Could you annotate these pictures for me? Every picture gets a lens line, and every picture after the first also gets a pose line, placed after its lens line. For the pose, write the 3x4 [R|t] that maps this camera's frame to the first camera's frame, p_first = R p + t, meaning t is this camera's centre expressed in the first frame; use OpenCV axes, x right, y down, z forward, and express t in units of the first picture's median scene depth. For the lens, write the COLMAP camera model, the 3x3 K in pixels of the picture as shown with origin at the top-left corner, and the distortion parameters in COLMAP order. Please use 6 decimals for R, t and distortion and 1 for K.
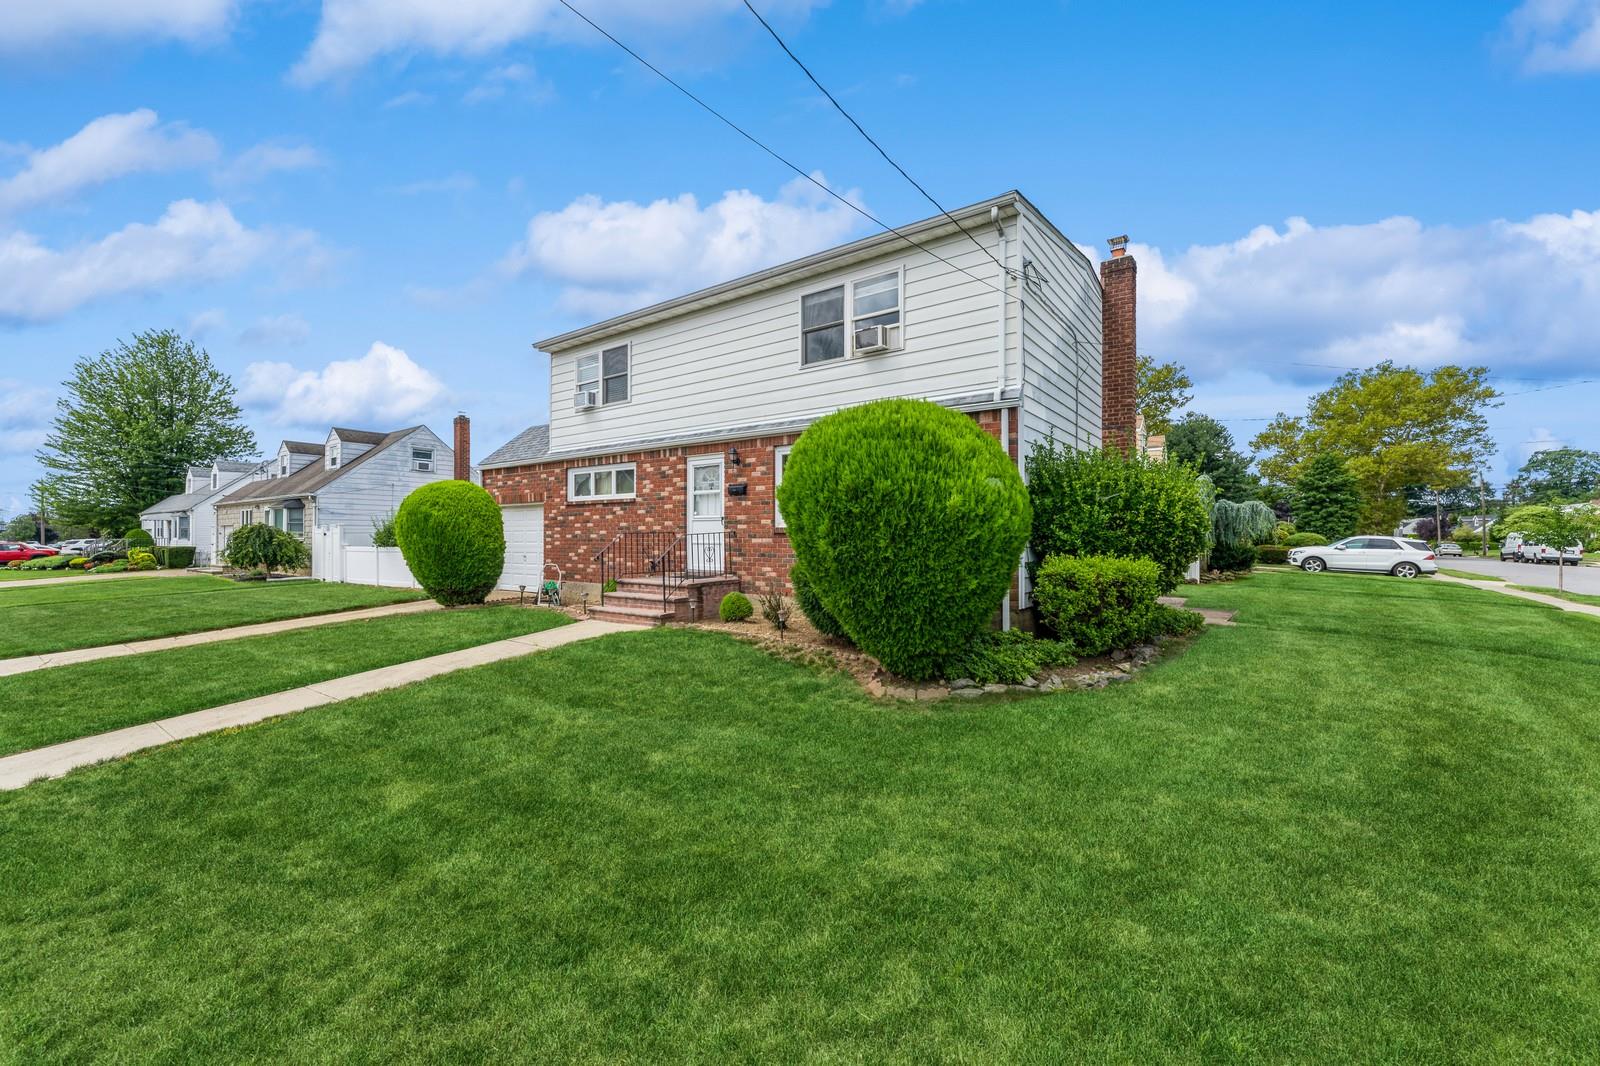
lens RADIAL K [[646.5, 0, 792.8], [0, 646.5, 534.8], [0, 0, 1]] dist [0.003393, 0.000215]
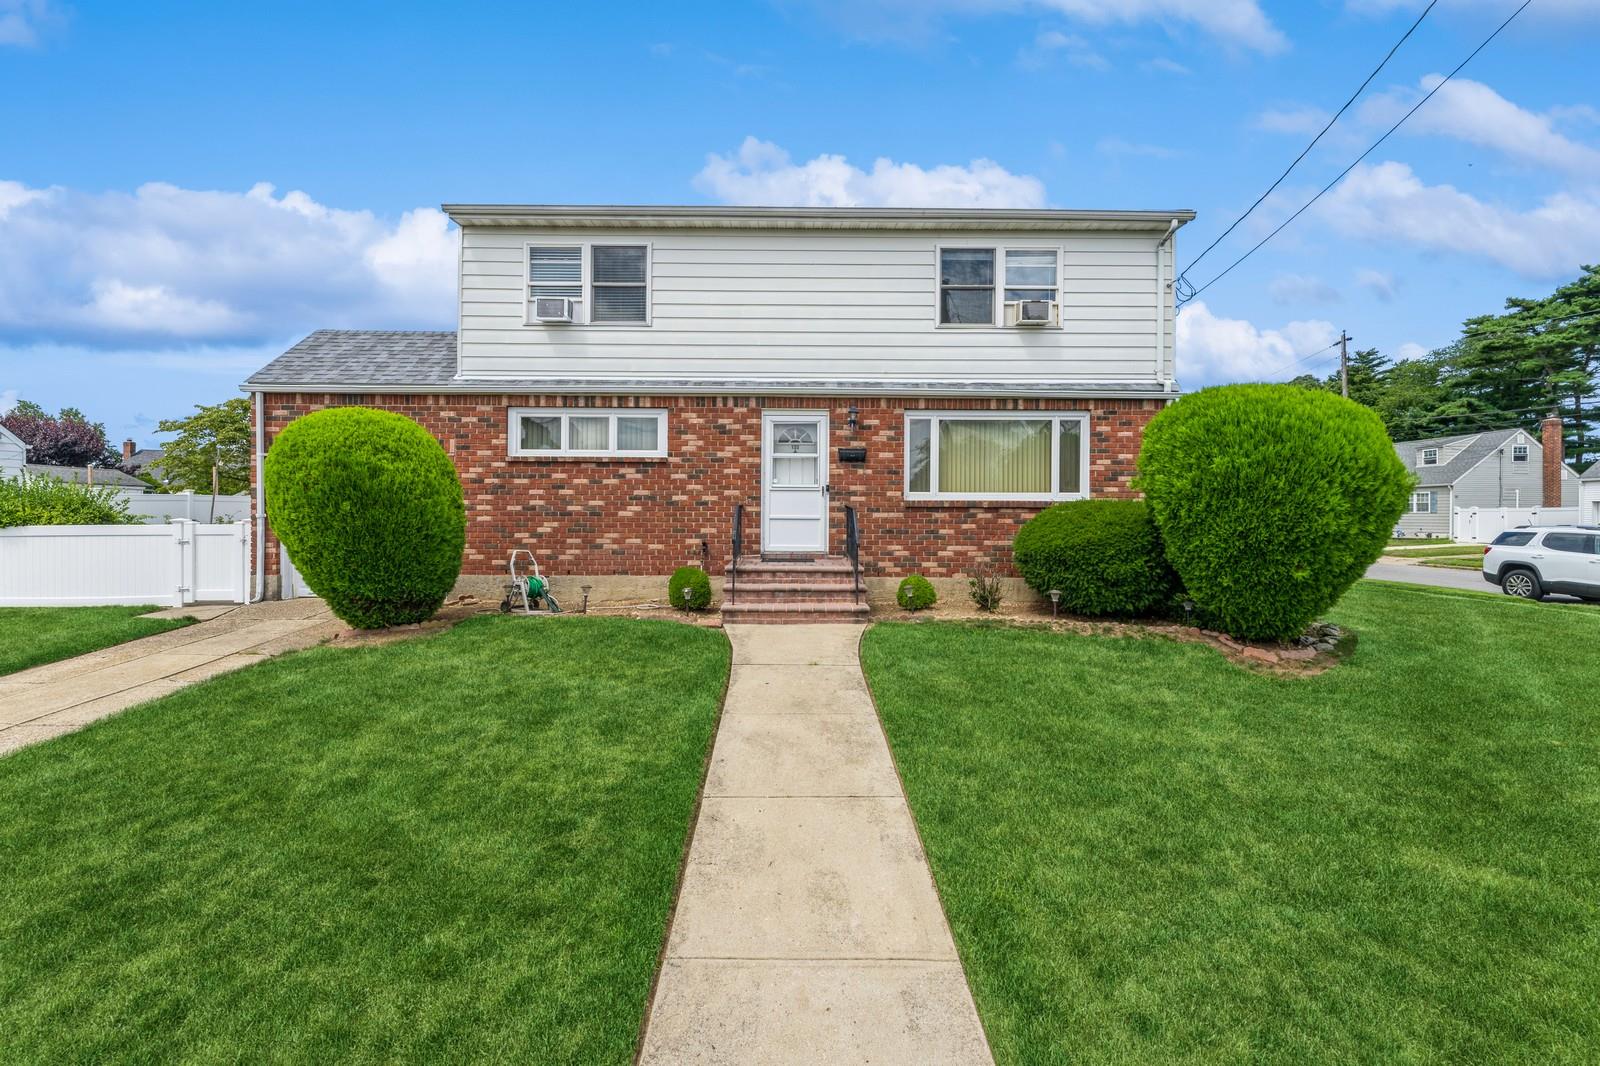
lens RADIAL K [[587.7, 0, 799.8], [0, 587.7, 522.7], [0, 0, 1]] dist [-0.000352, -0.000013]
pose [[0.797525, -0.001332, 0.603284, -0.553871], [-0.007169, 0.999906, 0.011686, 0.009529], [-0.603243, -0.013645, 0.797441, 0.386760]]
